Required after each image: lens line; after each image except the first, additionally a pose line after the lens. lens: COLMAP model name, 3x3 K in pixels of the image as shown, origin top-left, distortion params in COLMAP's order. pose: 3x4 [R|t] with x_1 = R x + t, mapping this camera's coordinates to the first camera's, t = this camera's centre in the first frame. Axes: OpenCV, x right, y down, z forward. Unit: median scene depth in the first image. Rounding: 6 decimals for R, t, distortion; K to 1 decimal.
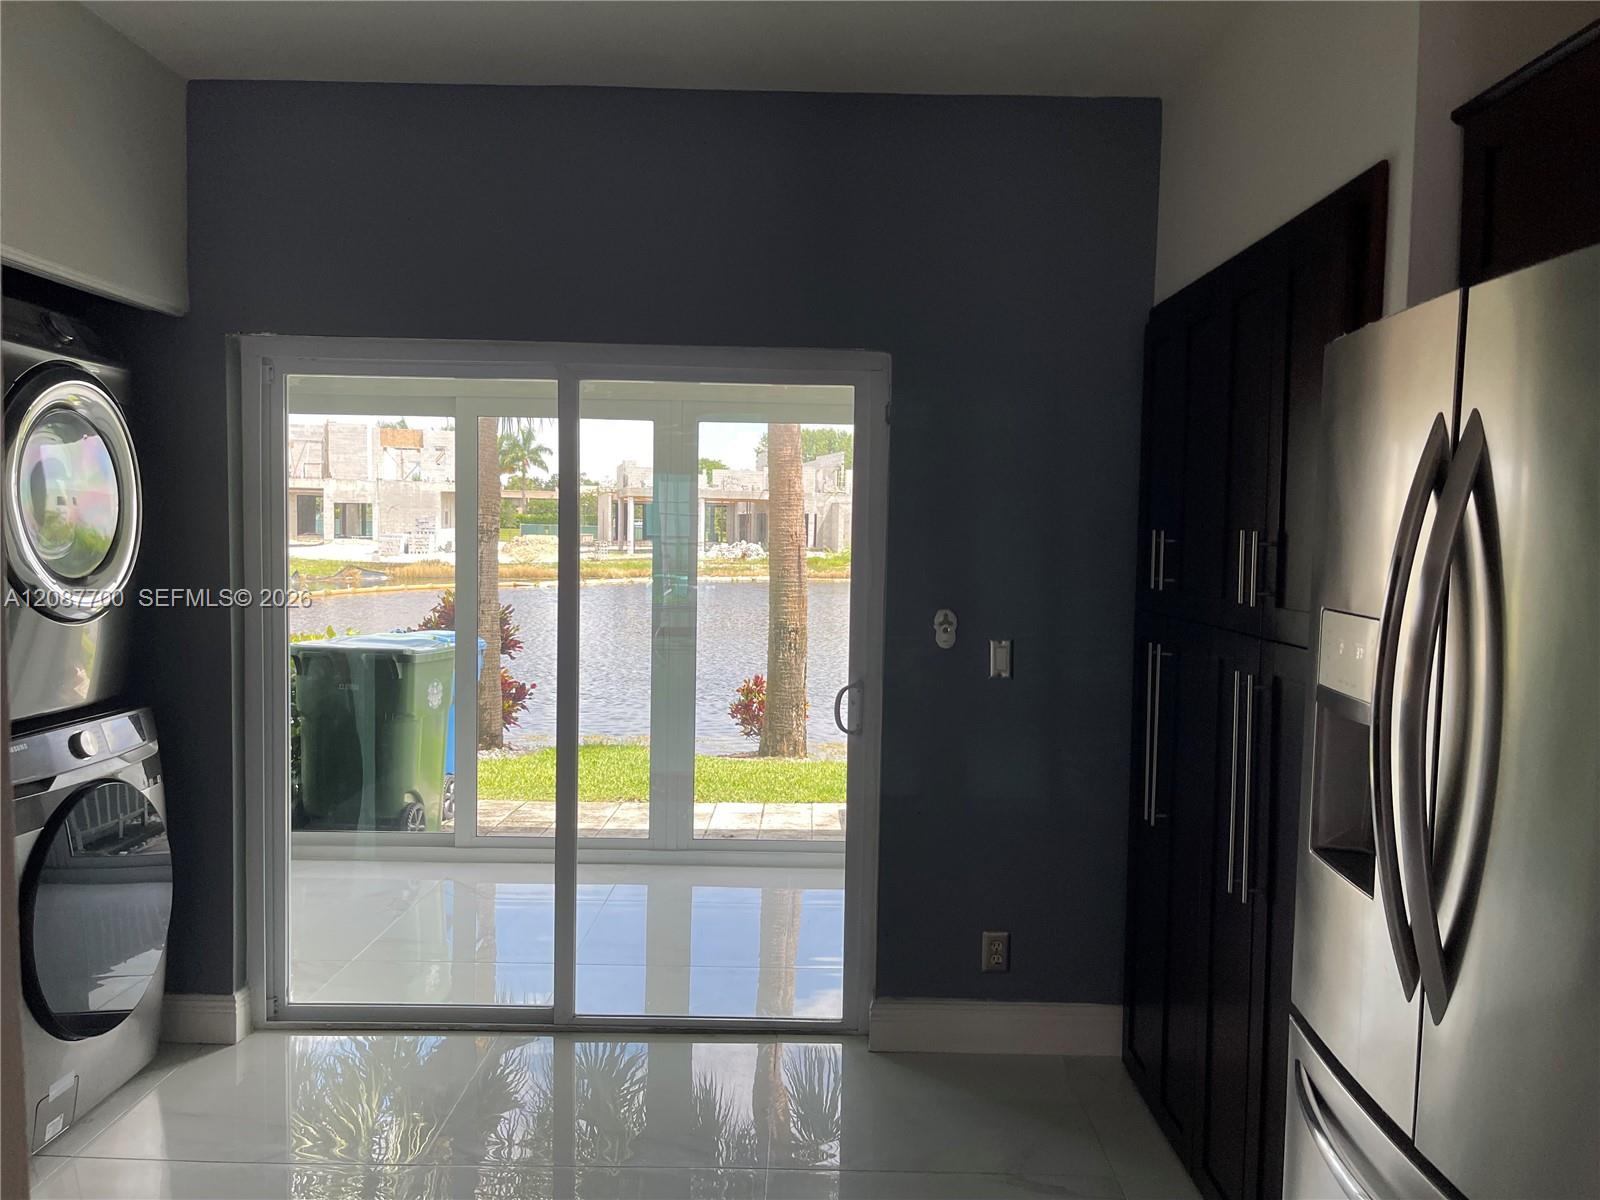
lens RADIAL K [[1202.4, 0, 828.3], [0, 1202.4, 602.6], [0, 0, 1]] dist [0.056639, -0.077099]
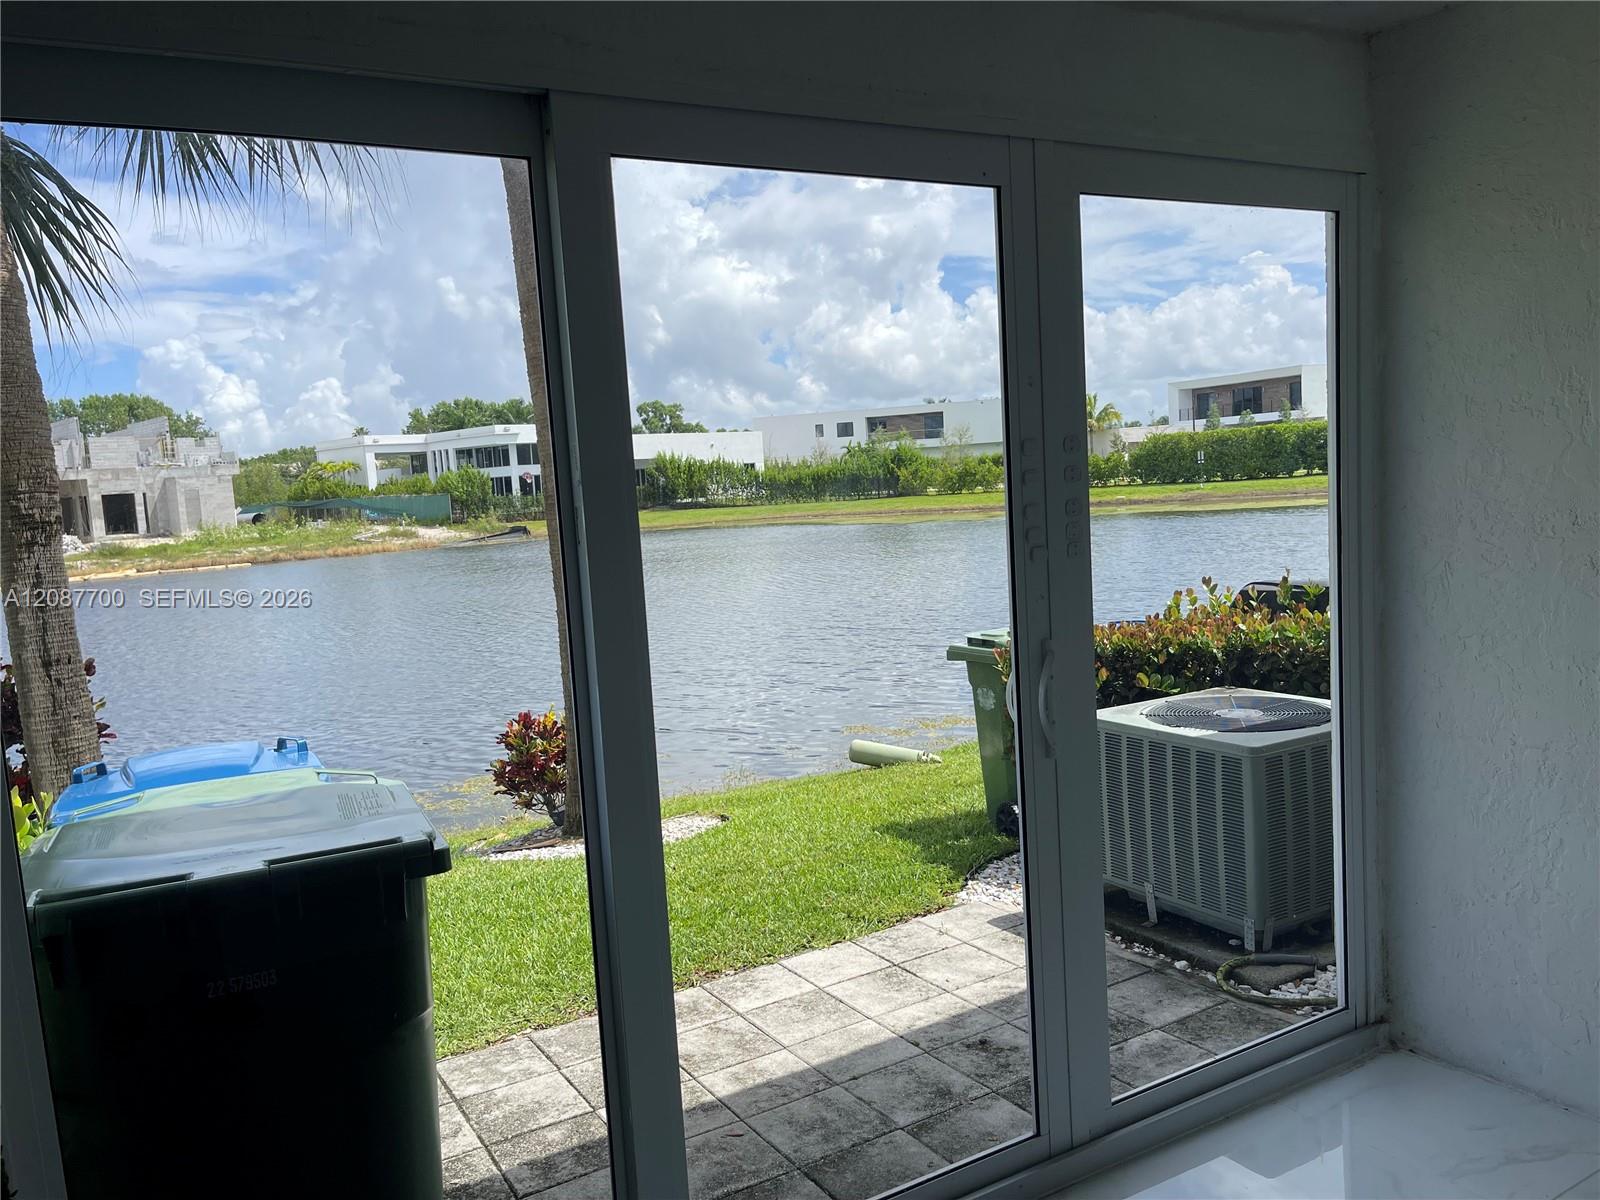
lens RADIAL K [[1202.4, 0, 791.5], [0, 1202.4, 606.6], [0, 0, 1]] dist [0.056639, -0.077099]
pose [[0.868553, -0.124486, 0.479706, -0.240322], [0.106211, 0.992205, 0.065178, -0.022619], [-0.484081, -0.005661, 0.875005, 0.369057]]
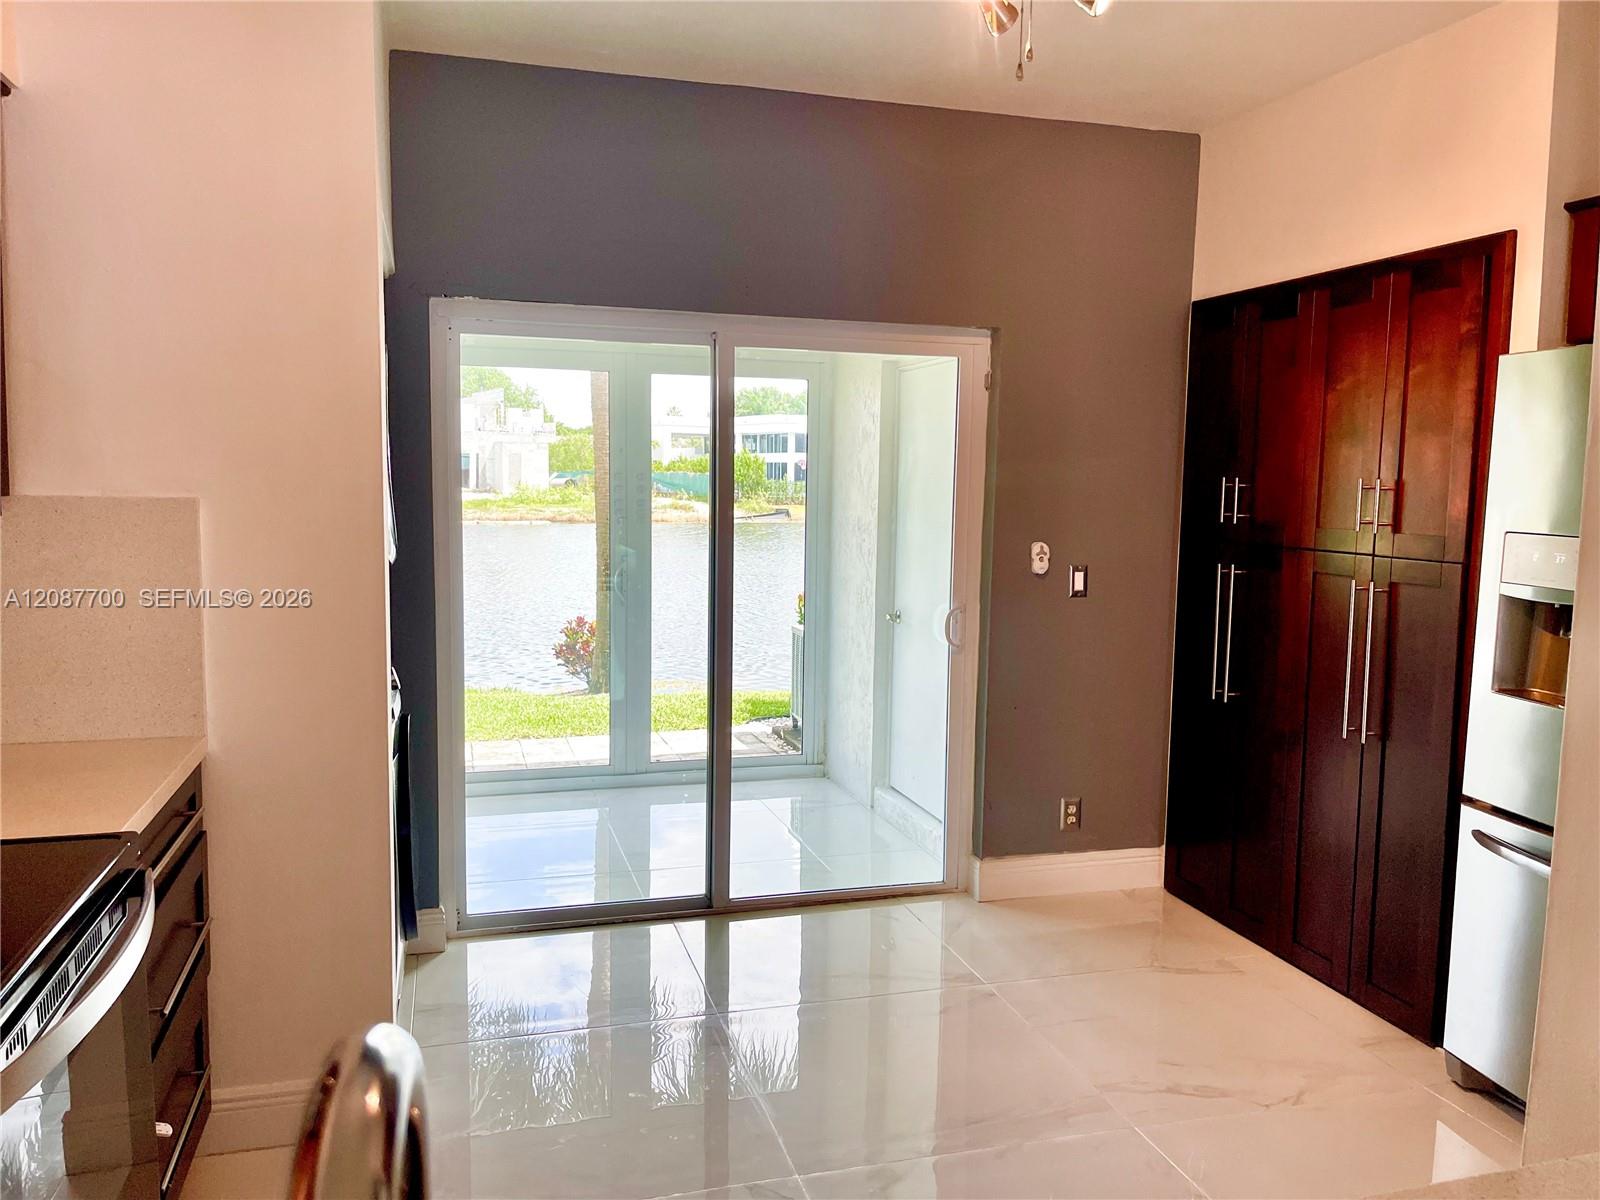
lens RADIAL K [[1202.4, 0, 816.4], [0, 1202.4, 605.3], [0, 0, 1]] dist [0.056639, -0.077099]
pose [[0.960406, -0.033054, 0.276636, -0.150395], [0.018736, 0.998352, 0.054241, -0.000419], [-0.277973, -0.046911, 0.959443, -0.040954]]
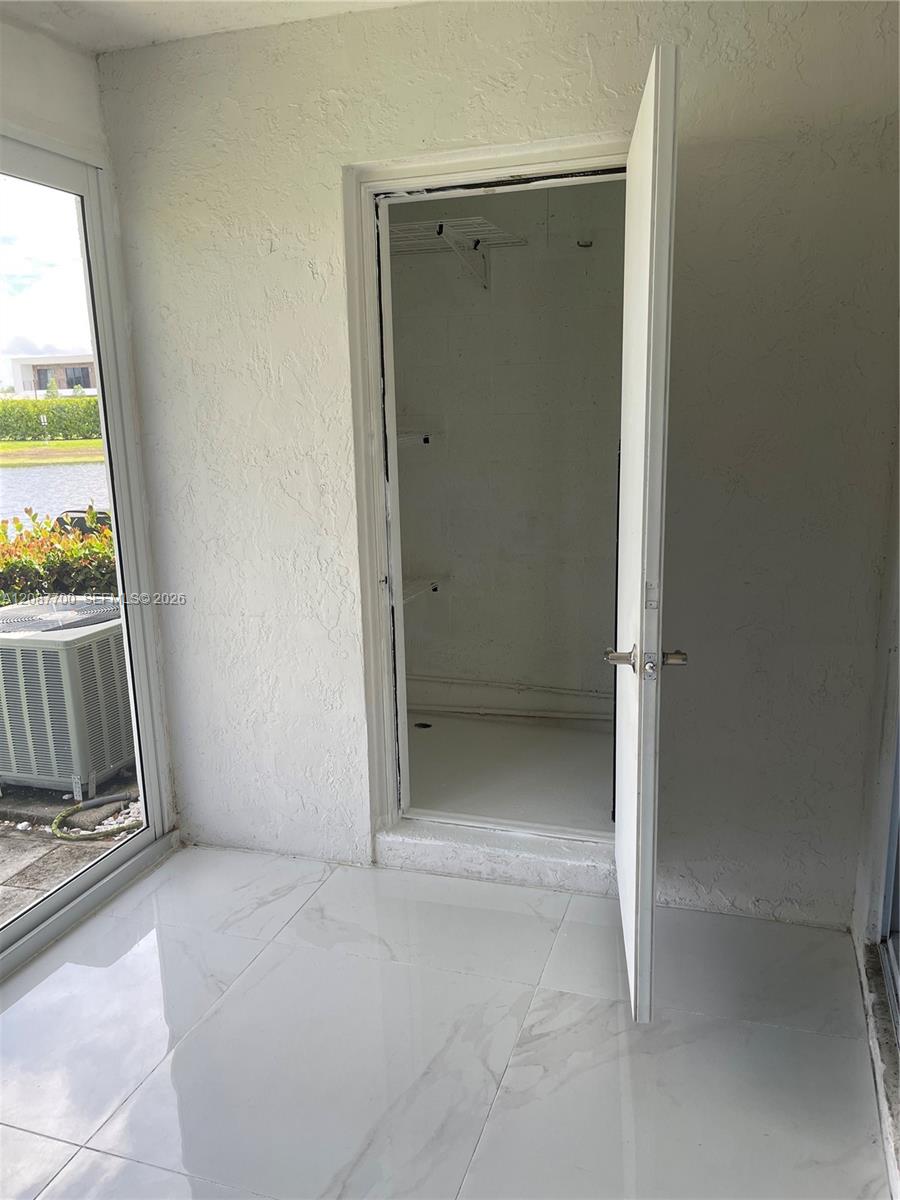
lens RADIAL K [[901.8, 0, 440.7], [0, 901.8, 610.9], [0, 0, 1]] dist [0.056639, -0.077099]
pose [[0.327826, -0.233325, 0.915472, -0.212944], [0.086626, 0.972364, 0.216805, -0.014688], [-0.940758, 0.008229, 0.338979, 0.373352]]
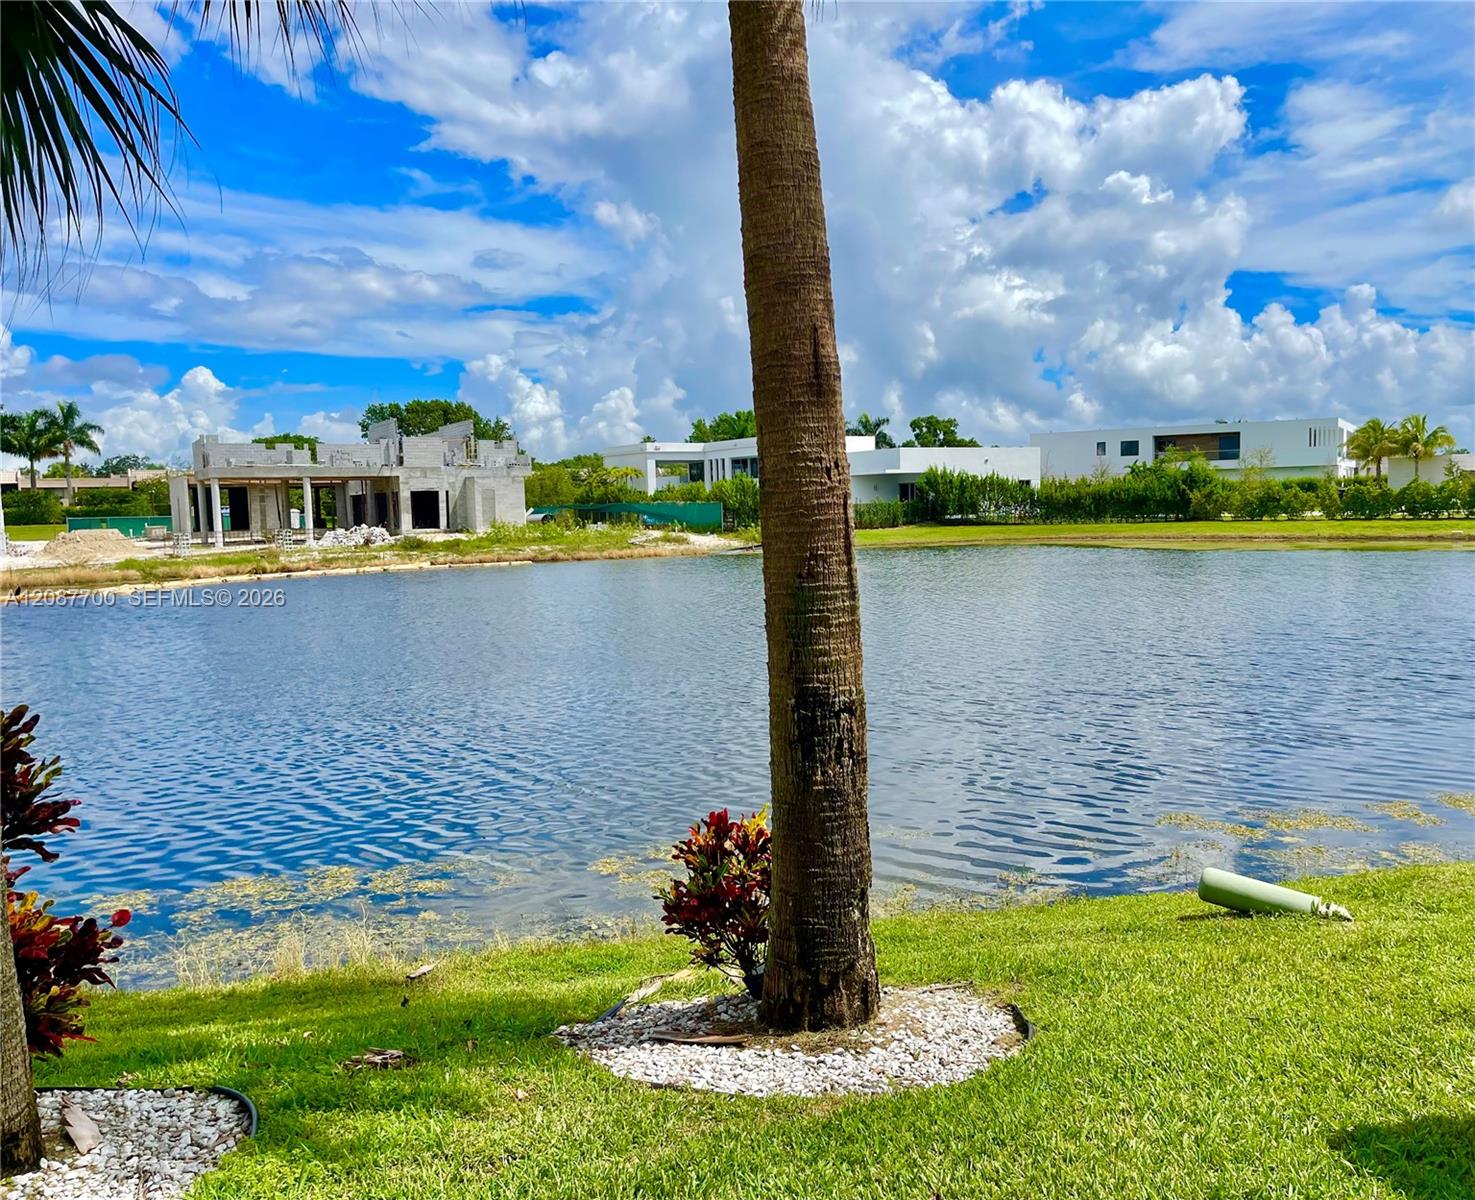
lens RADIAL K [[1190.0, 0, 812.1], [0, 1190.0, 598.9], [0, 0, 1]] dist [0.025548, -0.040489]
pose [[0.952378, -0.066515, 0.297577, -0.147605], [0.060741, 0.997743, 0.028620, -0.023880], [-0.298810, -0.009182, 0.954269, 0.600216]]
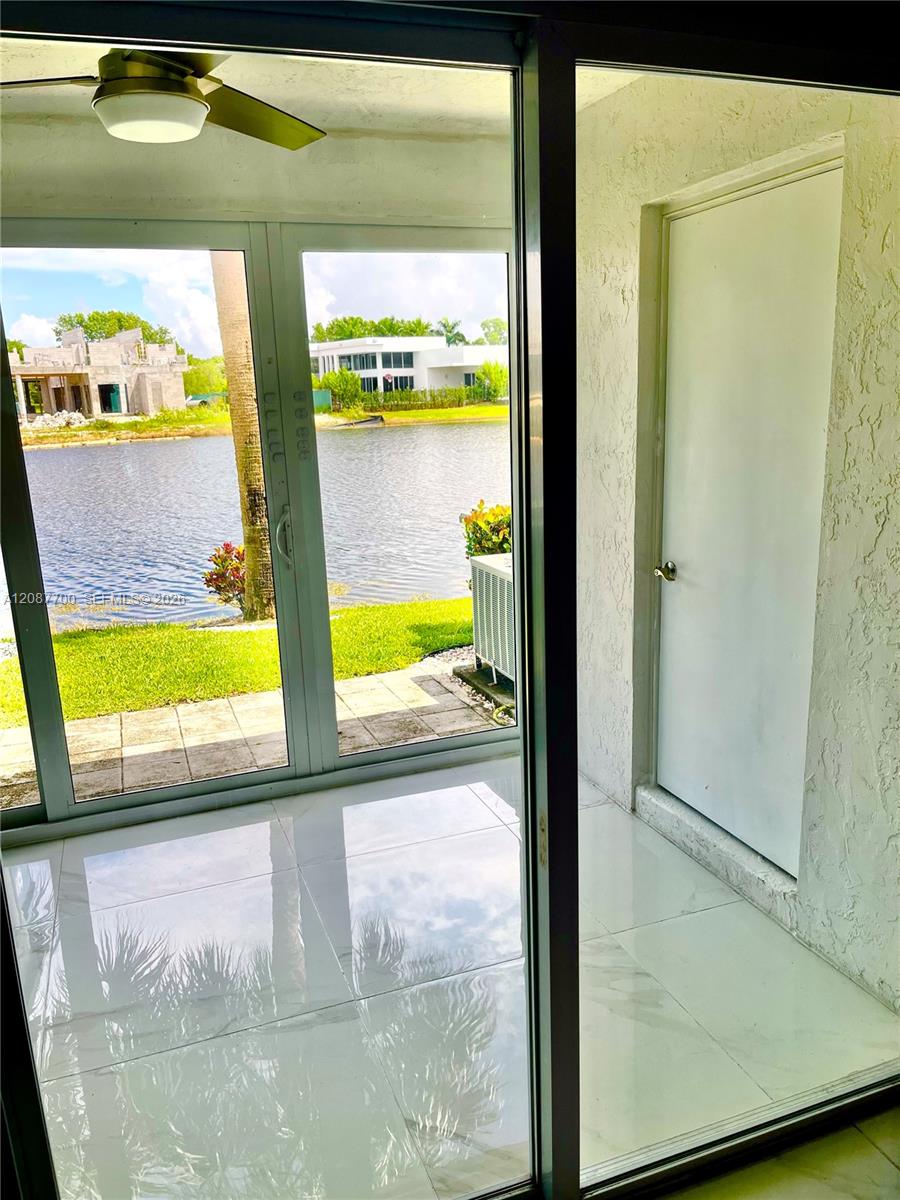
lens RADIAL K [[901.8, 0, 447.0], [0, 901.8, 606.8], [0, 0, 1]] dist [0.056639, -0.077099]
pose [[0.941383, -0.134727, 0.309267, -0.129468], [0.078326, 0.979026, 0.188078, -0.016235], [-0.328119, -0.152830, 0.932191, 0.214627]]
